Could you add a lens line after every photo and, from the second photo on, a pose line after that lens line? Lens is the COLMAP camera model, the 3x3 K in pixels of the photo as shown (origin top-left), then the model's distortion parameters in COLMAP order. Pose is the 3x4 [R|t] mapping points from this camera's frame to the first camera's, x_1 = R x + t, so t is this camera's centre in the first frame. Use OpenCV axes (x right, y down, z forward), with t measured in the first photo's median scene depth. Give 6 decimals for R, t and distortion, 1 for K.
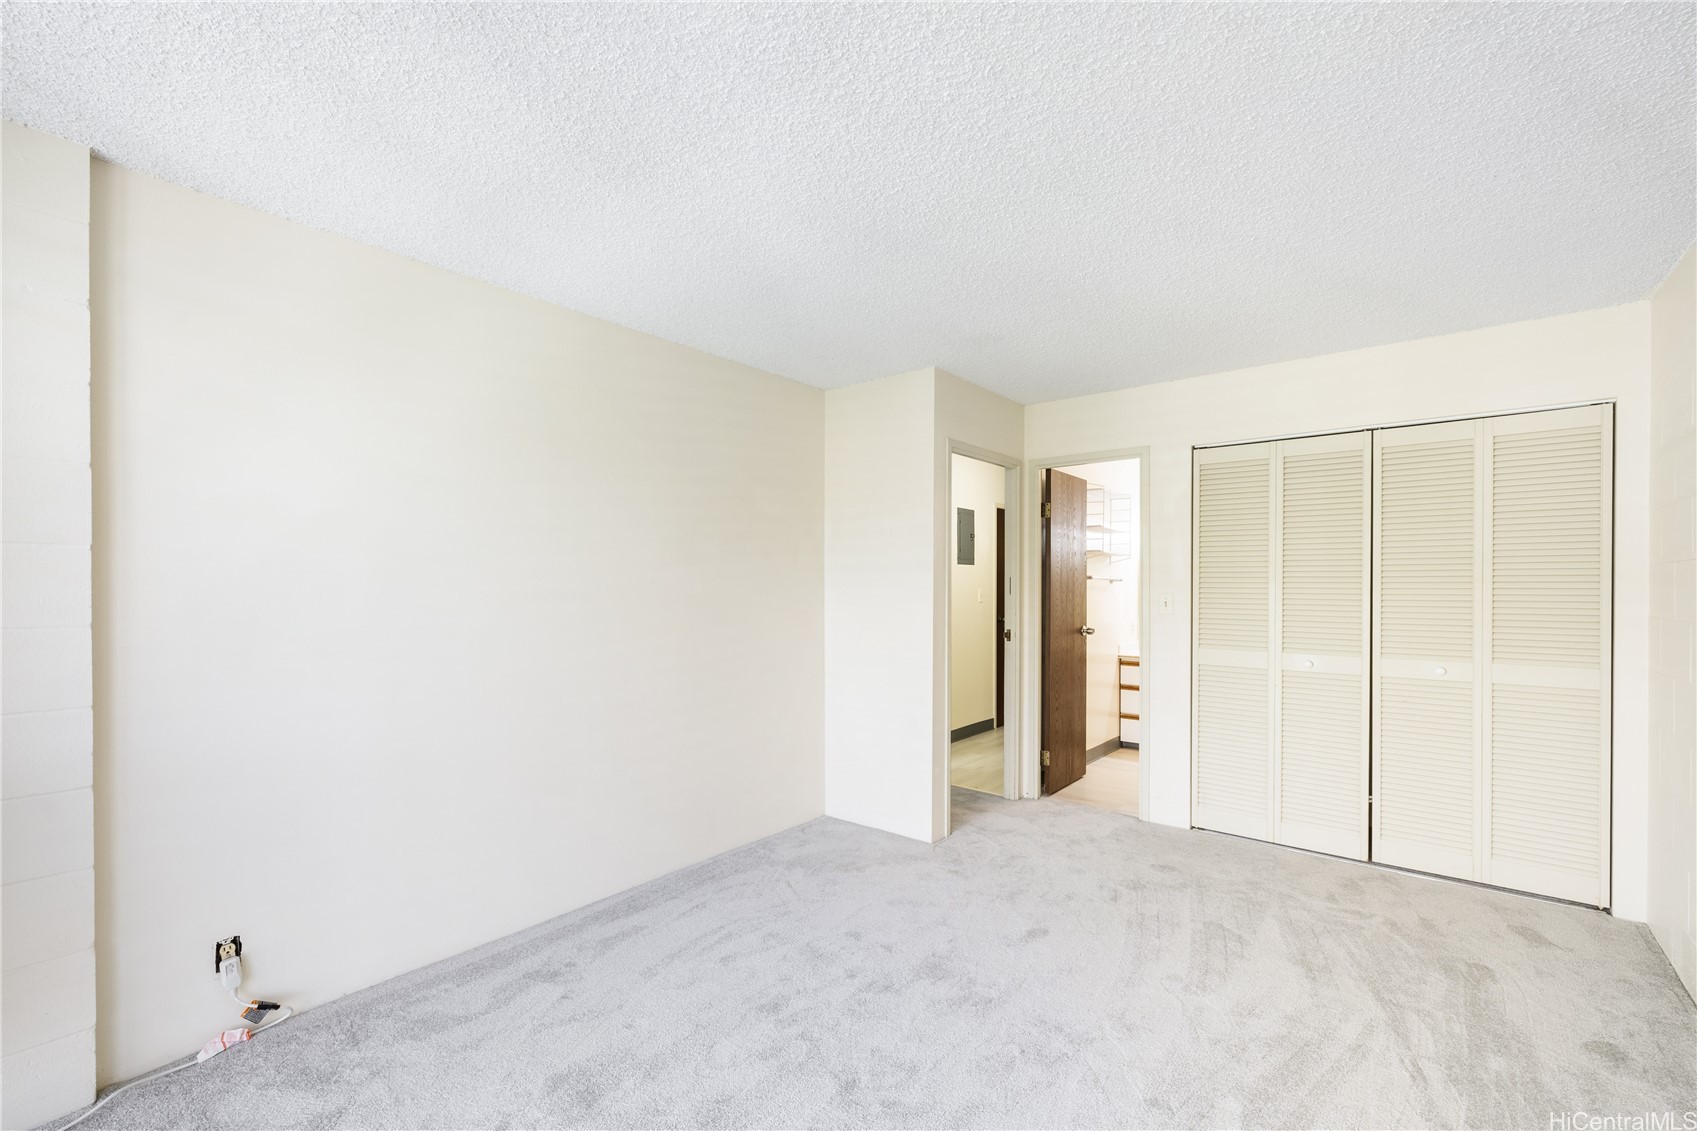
lens RADIAL K [[723.9, 0, 851.5], [0, 723.9, 582.2], [0, 0, 1]] dist [-0.003751, -0.000335]
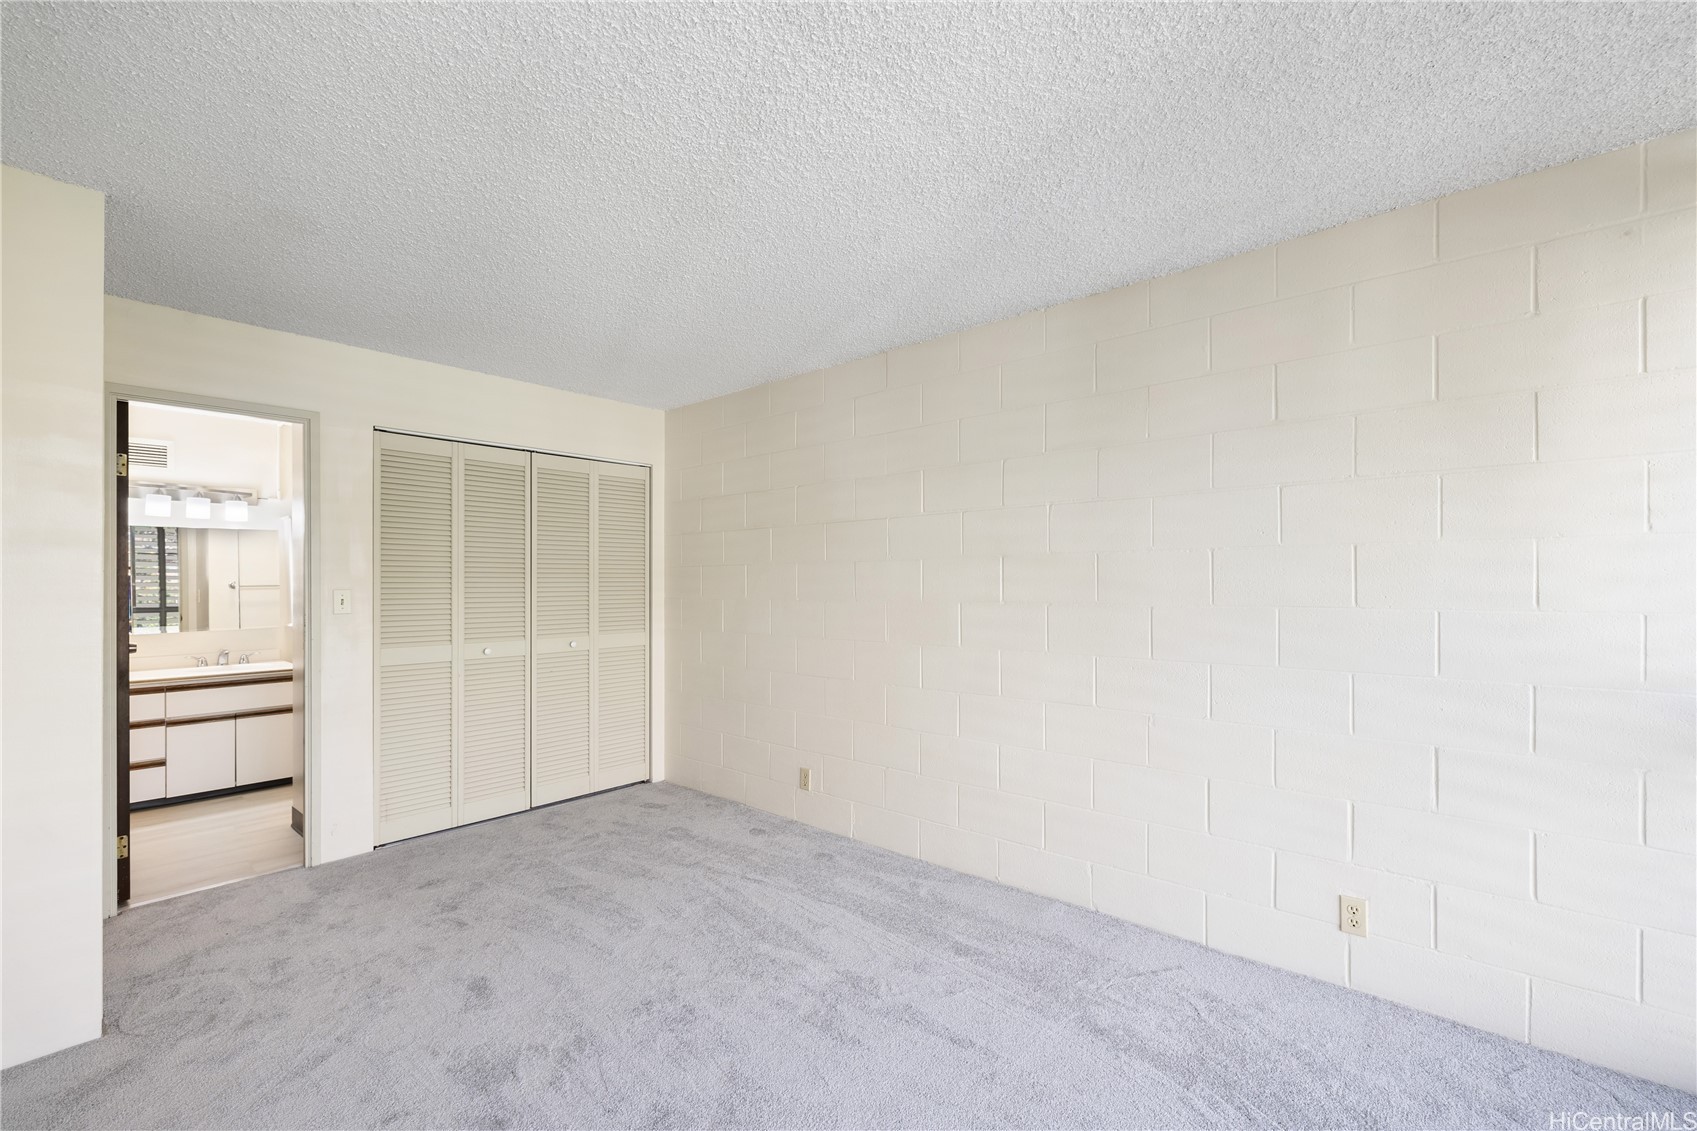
lens RADIAL K [[723.9, 0, 851.3], [0, 723.9, 575.3], [0, 0, 1]] dist [-0.003751, -0.000335]
pose [[0.016296, 0.008145, 0.999834, -0.538561], [0.003014, 0.999962, -0.008196, 0.010040], [-0.999863, 0.003147, 0.016270, 0.495144]]
